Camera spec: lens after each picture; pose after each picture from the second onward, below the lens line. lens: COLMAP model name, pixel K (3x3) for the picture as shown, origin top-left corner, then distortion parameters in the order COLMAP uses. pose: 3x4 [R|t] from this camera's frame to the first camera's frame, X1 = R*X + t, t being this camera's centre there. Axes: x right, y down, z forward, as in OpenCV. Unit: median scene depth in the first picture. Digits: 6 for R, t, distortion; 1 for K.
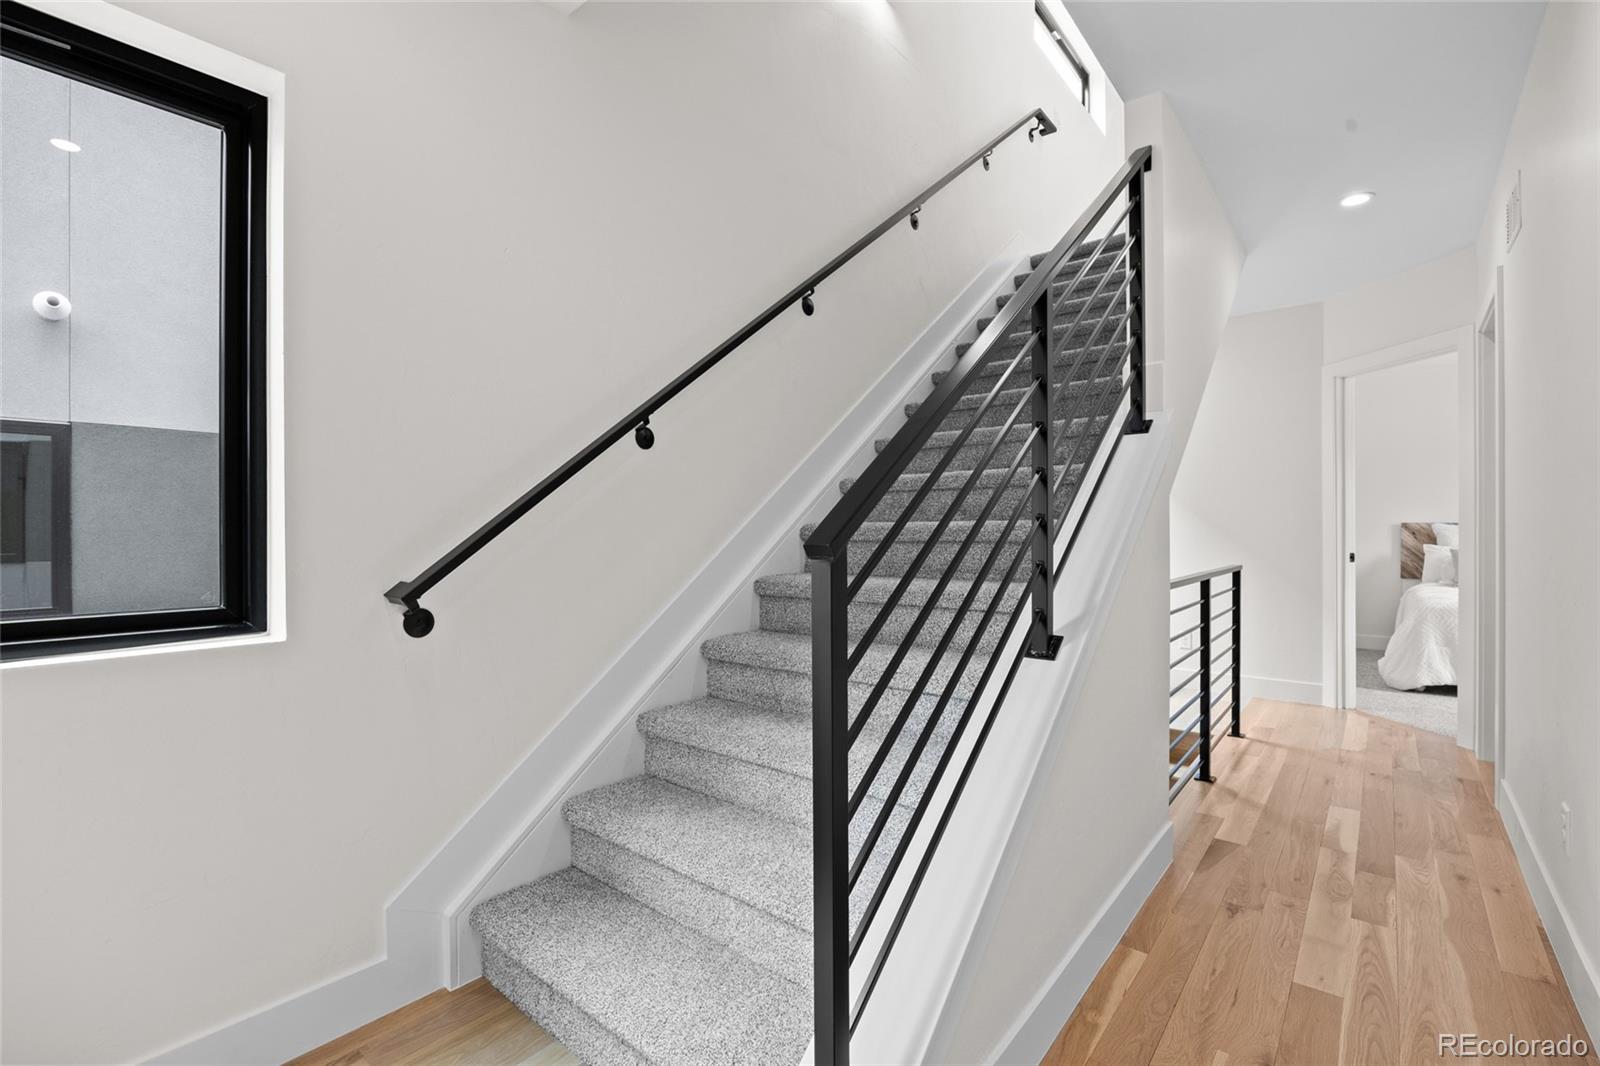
lens RADIAL K [[728.1, 0, 807.8], [0, 728.1, 533.5], [0, 0, 1]] dist [-0.013976, 0.000143]
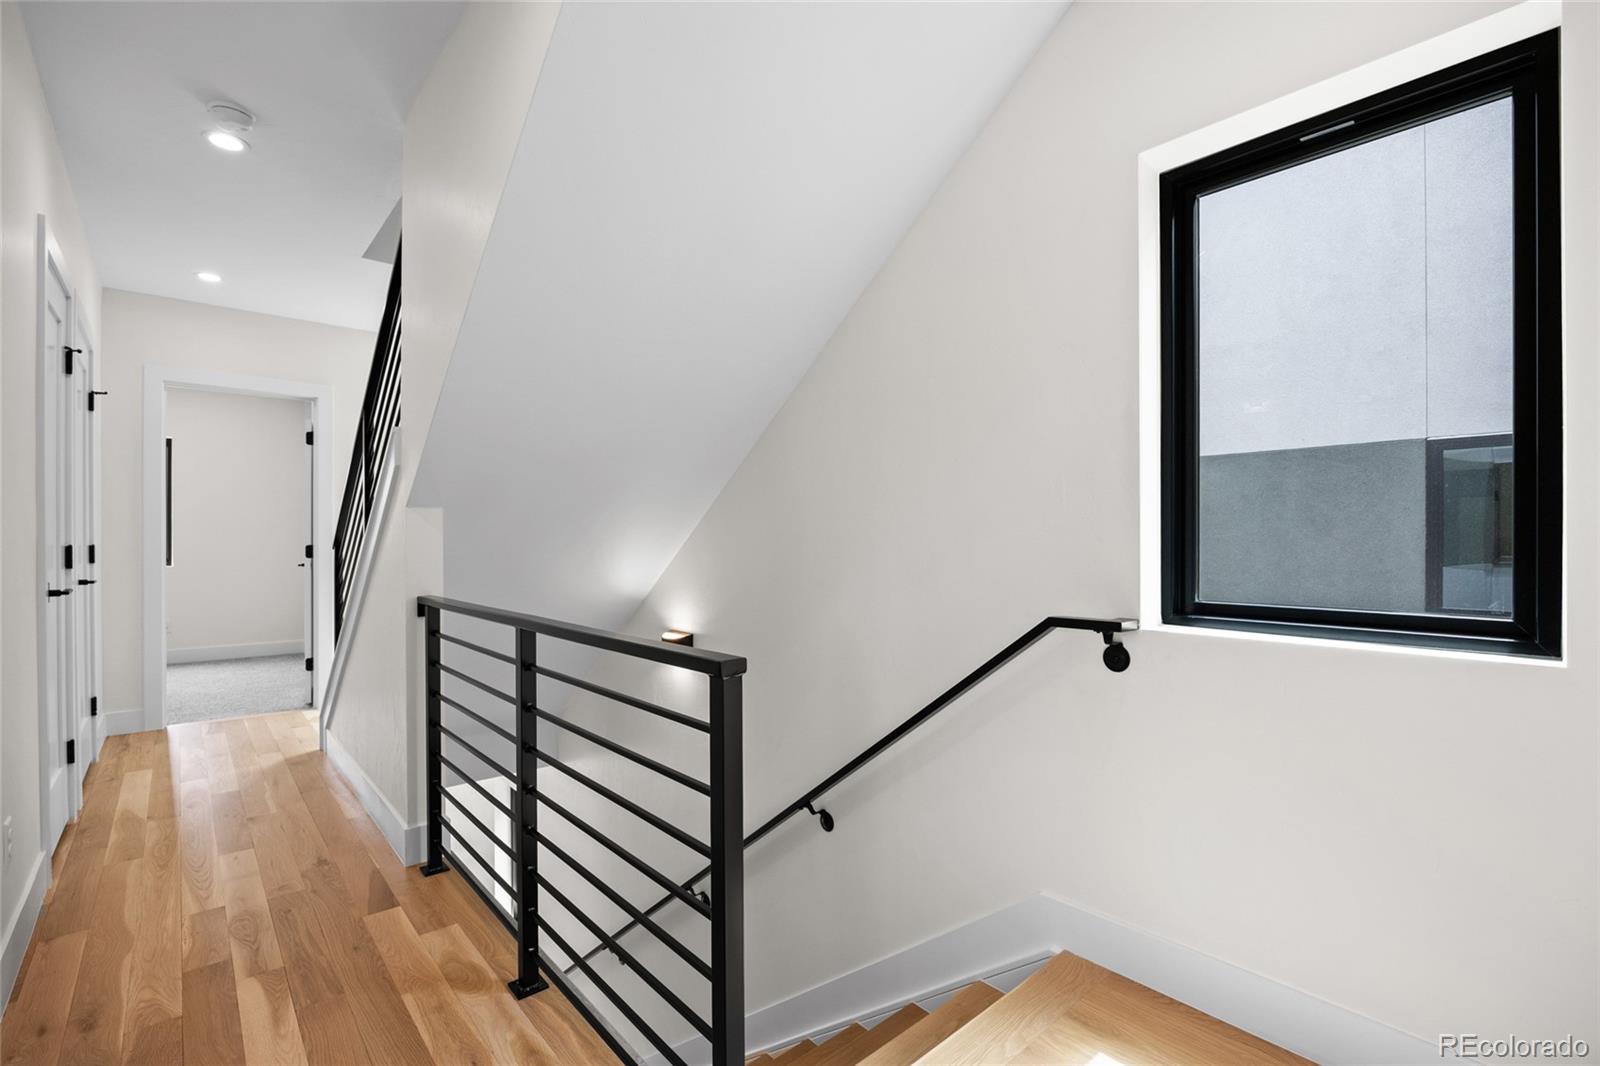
lens RADIAL K [[728.1, 0, 808.4], [0, 728.1, 537.3], [0, 0, 1]] dist [-0.013976, 0.000143]
pose [[-0.178006, -0.000700, -0.984029, 1.462050], [-0.001625, 0.999999, -0.000417, -0.015635], [0.984028, 0.001525, -0.178006, 1.806842]]
